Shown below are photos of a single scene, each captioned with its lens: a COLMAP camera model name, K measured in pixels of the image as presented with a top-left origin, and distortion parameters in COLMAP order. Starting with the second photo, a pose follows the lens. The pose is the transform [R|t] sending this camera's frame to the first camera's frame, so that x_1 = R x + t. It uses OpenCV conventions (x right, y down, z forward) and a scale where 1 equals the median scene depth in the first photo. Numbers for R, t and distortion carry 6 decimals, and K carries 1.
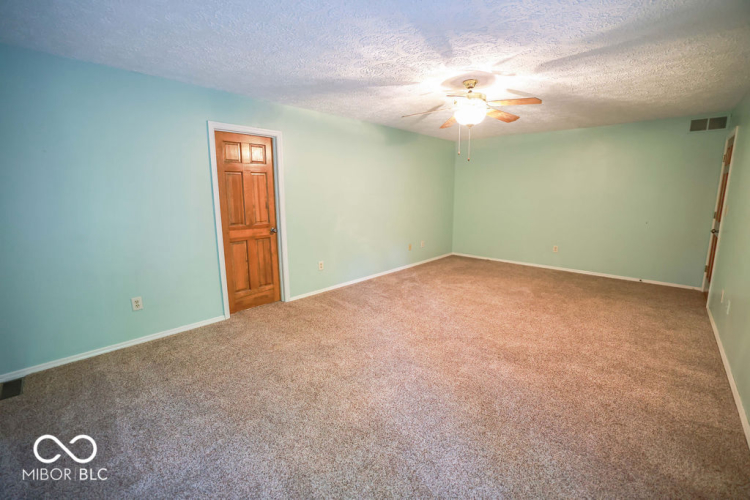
lens RADIAL K [[321.6, 0, 375.2], [0, 321.6, 243.5], [0, 0, 1]] dist [-0.021046, 0.005829]
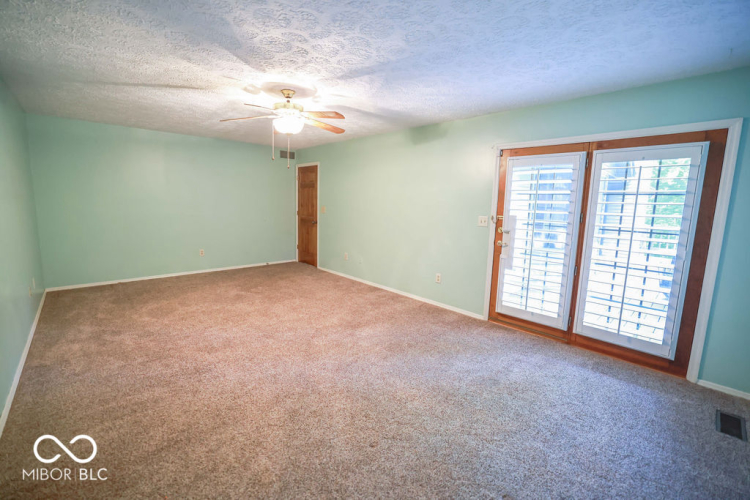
lens RADIAL K [[321.6, 0, 375.2], [0, 321.6, 243.5], [0, 0, 1]] dist [-0.021046, 0.005829]
pose [[0.075643, -0.128385, 0.988835, -0.690201], [0.133392, 0.984066, 0.117562, -0.099301], [-0.988172, 0.123010, 0.091563, 0.625695]]
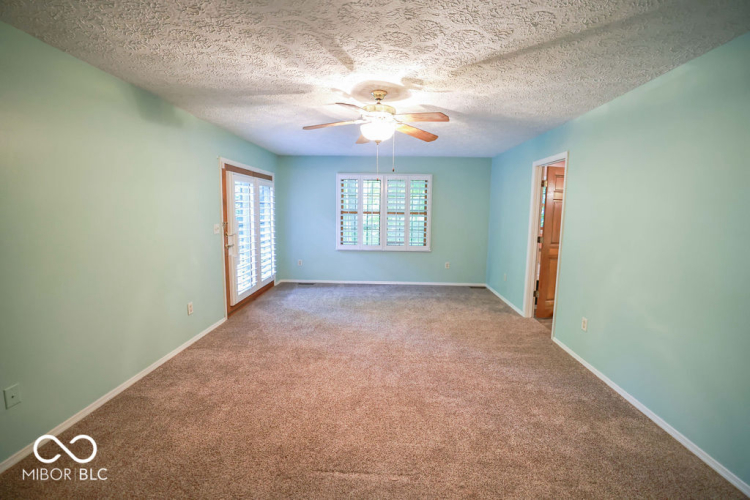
lens RADIAL K [[321.6, 0, 375.2], [0, 321.6, 243.5], [0, 0, 1]] dist [-0.021046, 0.005829]
pose [[-0.763263, 0.059952, -0.643300, 0.822319], [-0.116388, 0.966638, 0.228177, -0.274134], [0.635518, 0.249031, -0.730822, 1.590029]]
